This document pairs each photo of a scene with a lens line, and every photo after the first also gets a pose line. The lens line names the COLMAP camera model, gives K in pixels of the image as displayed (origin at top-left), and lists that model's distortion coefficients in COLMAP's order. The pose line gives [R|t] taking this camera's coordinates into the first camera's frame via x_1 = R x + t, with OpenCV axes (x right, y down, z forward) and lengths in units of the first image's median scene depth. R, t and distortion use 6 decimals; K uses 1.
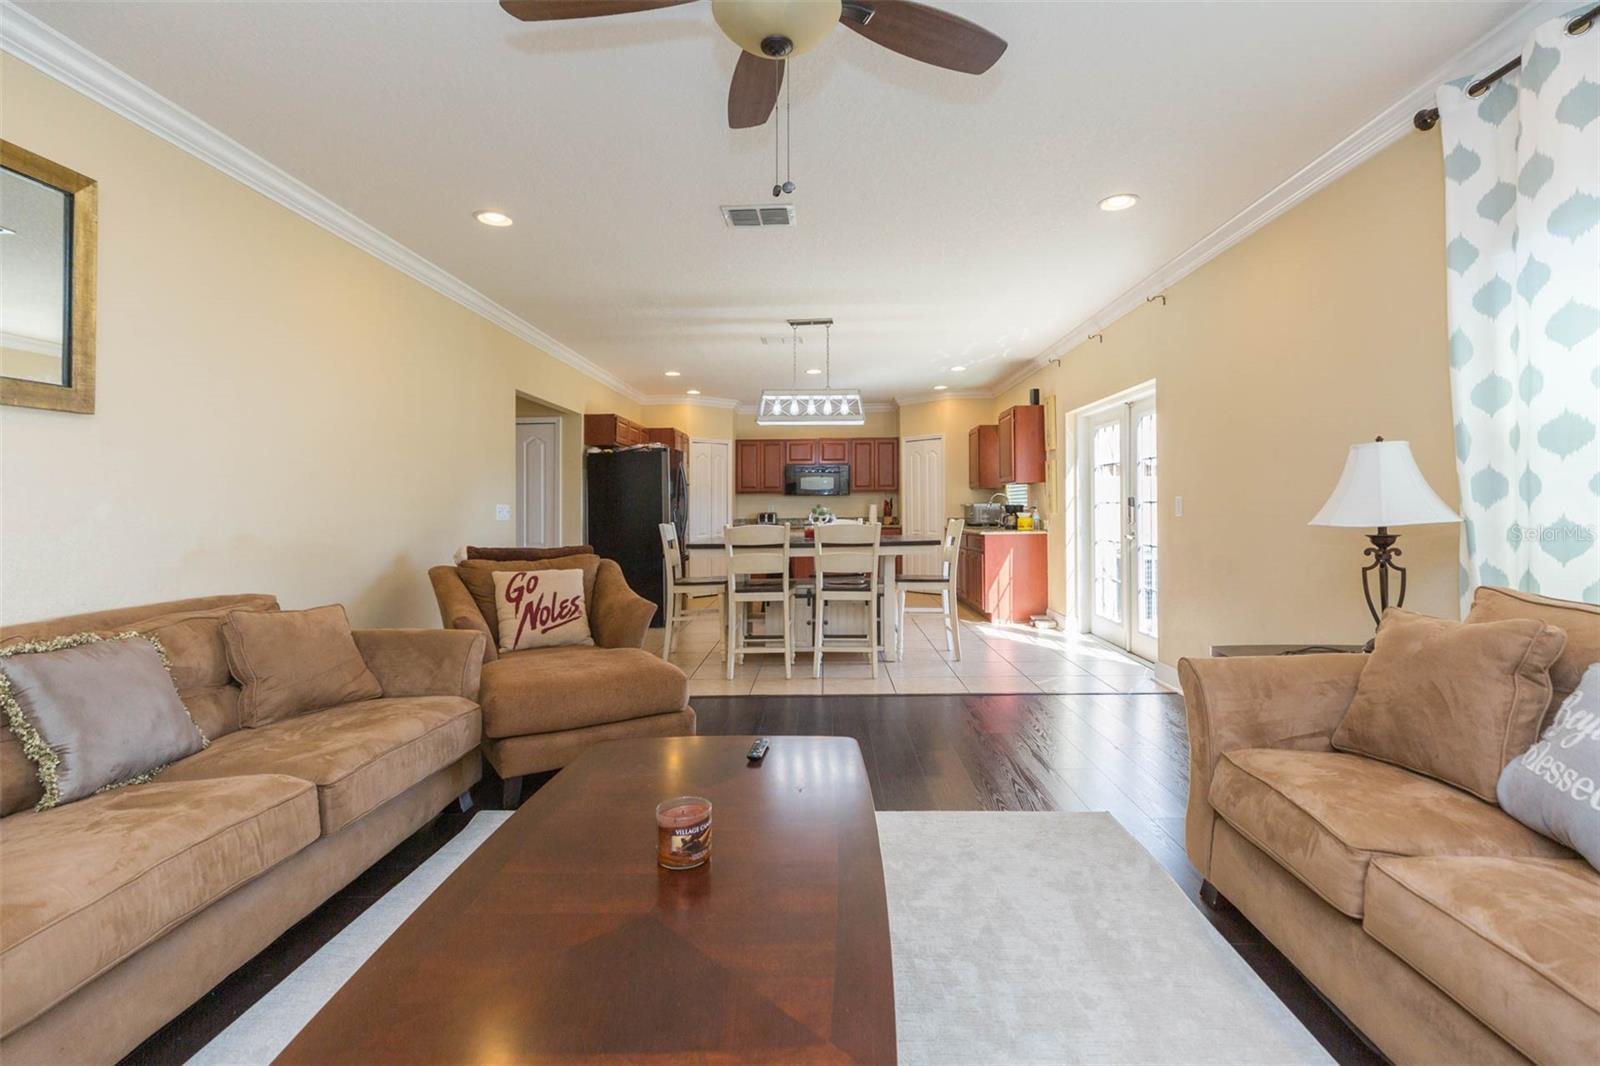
lens RADIAL K [[736.1, 0, 800.6], [0, 736.1, 511.7], [0, 0, 1]] dist [0.002211, 0.000167]
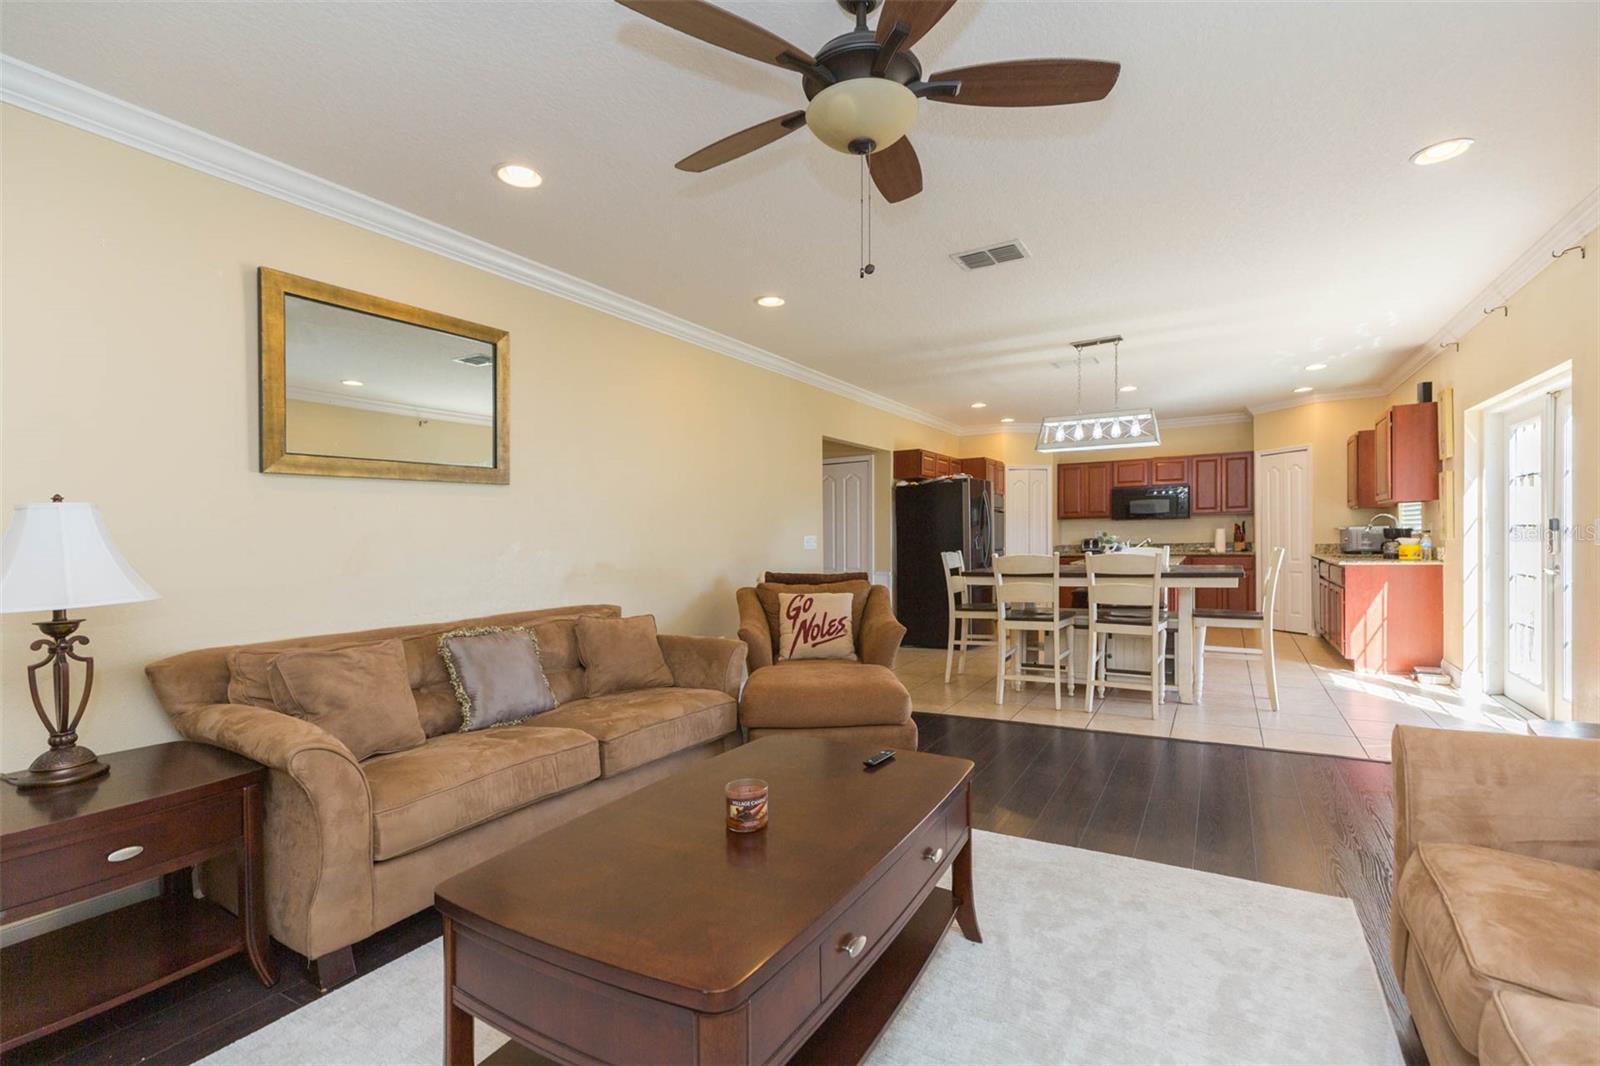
lens RADIAL K [[719.6, 0, 798.1], [0, 719.6, 546.9], [0, 0, 1]] dist [0.001174, 0.000059]
pose [[0.877010, -0.000854, -0.480472, 0.135604], [0.008716, 0.999862, 0.014132, -0.008374], [0.480393, -0.016582, 0.876896, -0.013163]]
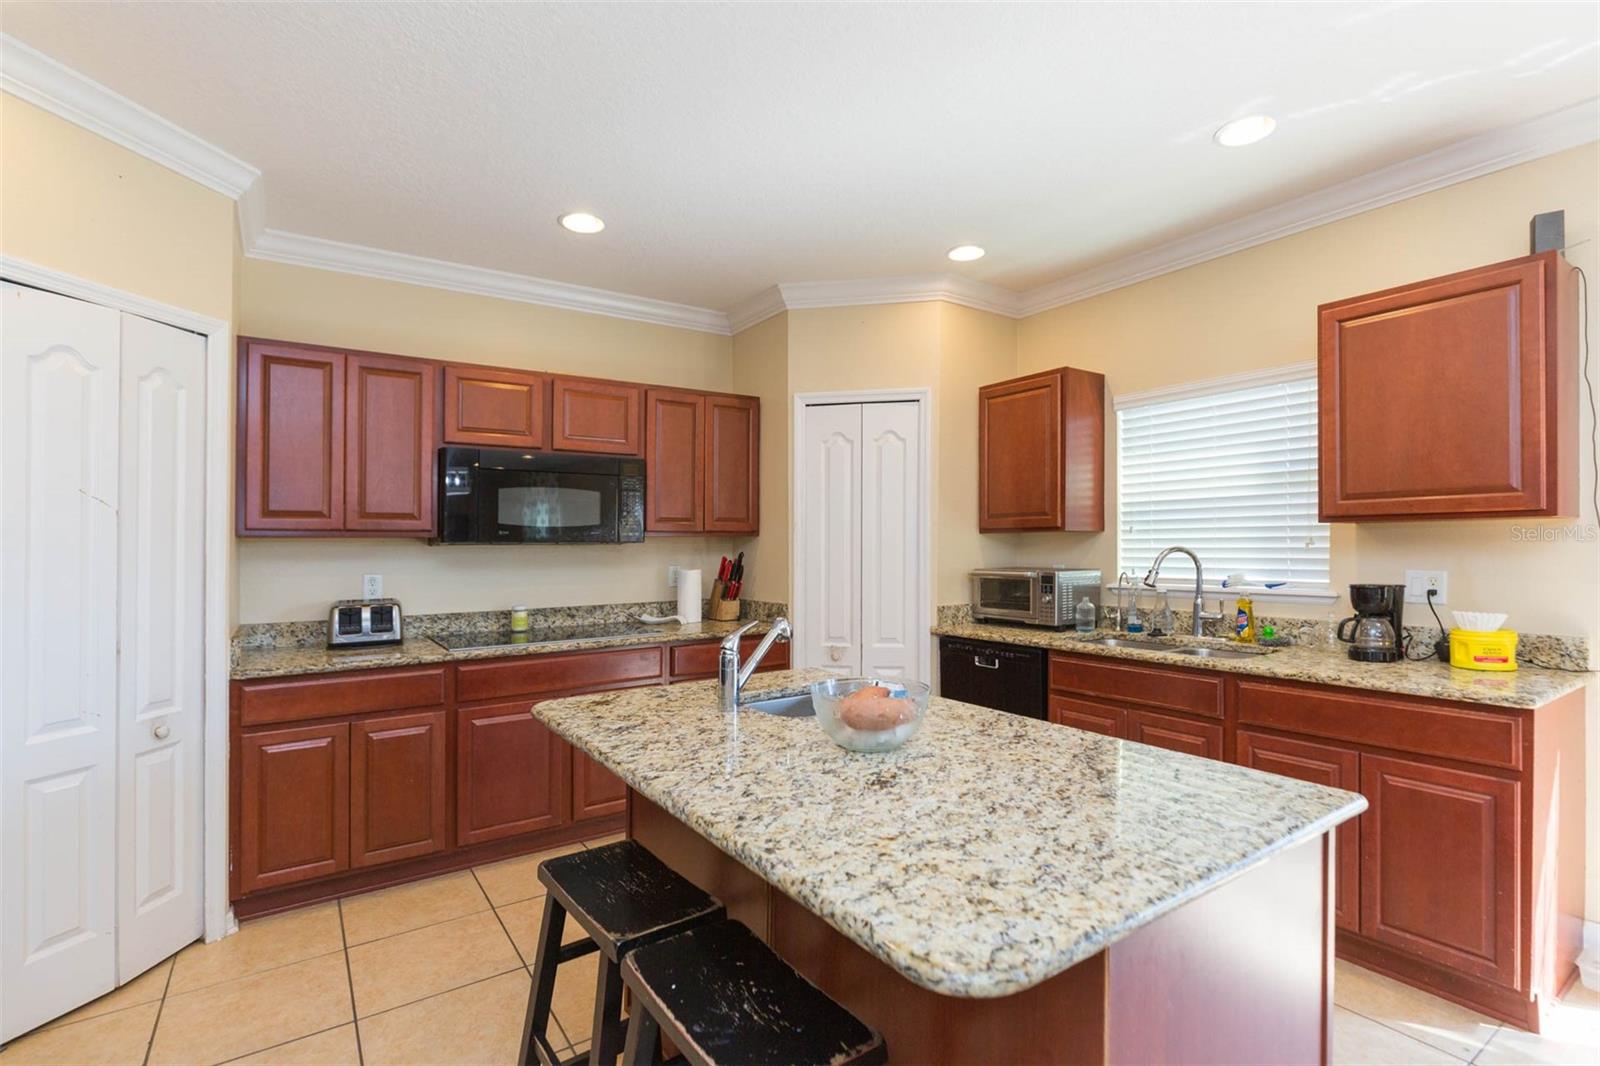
lens RADIAL K [[762.6, 0, 802.6], [0, 762.6, 553.2], [0, 0, 1]] dist [0.002153, 0.000400]
pose [[0.804918, -0.002787, 0.593380, -0.170035], [0.001539, 0.999995, 0.002609, -0.036144], [-0.593384, -0.001187, 0.804919, 1.278747]]
